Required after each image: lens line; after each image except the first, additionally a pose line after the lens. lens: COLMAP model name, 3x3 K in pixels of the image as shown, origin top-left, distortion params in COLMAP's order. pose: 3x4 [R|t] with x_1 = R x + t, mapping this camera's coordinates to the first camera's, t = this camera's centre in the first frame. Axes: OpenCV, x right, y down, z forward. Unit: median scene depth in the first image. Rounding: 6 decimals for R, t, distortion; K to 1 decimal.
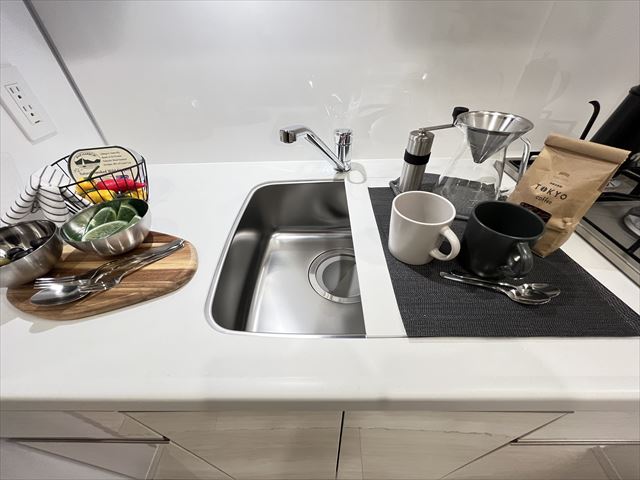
lens RADIAL K [[258.0, 0, 319.0], [0, 258.0, 241.4], [0, 0, 1]] dist [-0.002315, 0.000295]
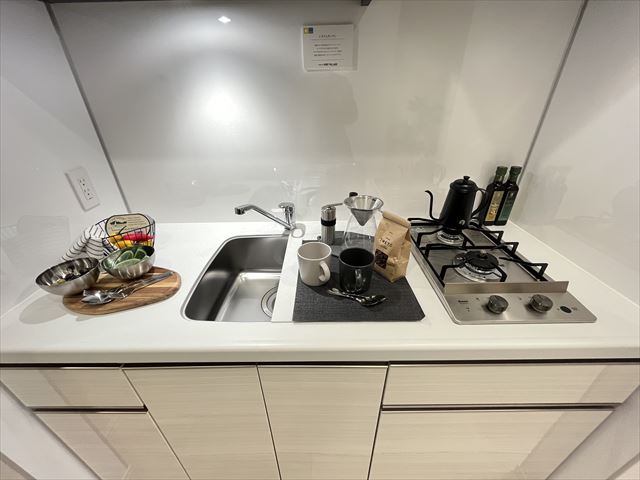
lens RADIAL K [[258.0, 0, 319.2], [0, 258.0, 239.8], [0, 0, 1]] dist [-0.002315, 0.000295]
pose [[0.999860, 0.006805, 0.015286, 0.361212], [-0.003429, 0.977515, -0.210837, 0.141661], [-0.016377, 0.210755, 0.977402, -0.636045]]
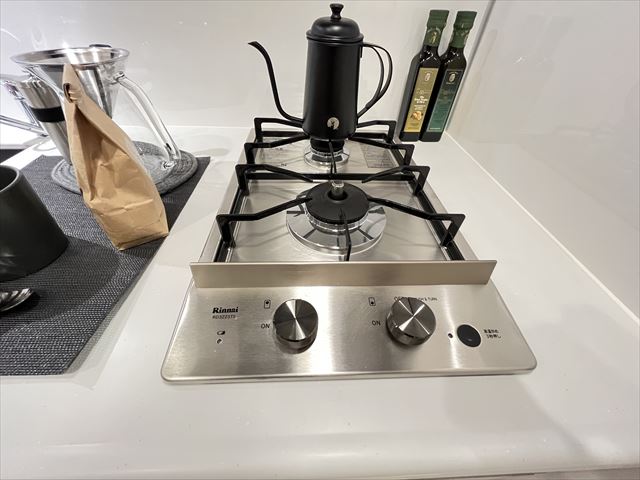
lens RADIAL K [[258.0, 0, 317.6], [0, 258.0, 238.4], [0, 0, 1]] dist [-0.002315, 0.000295]
pose [[0.997004, 0.013557, 0.076147, 1.300549], [-0.016359, 0.999207, 0.036306, -0.002679], [-0.075594, -0.037443, 0.996435, 0.220602]]
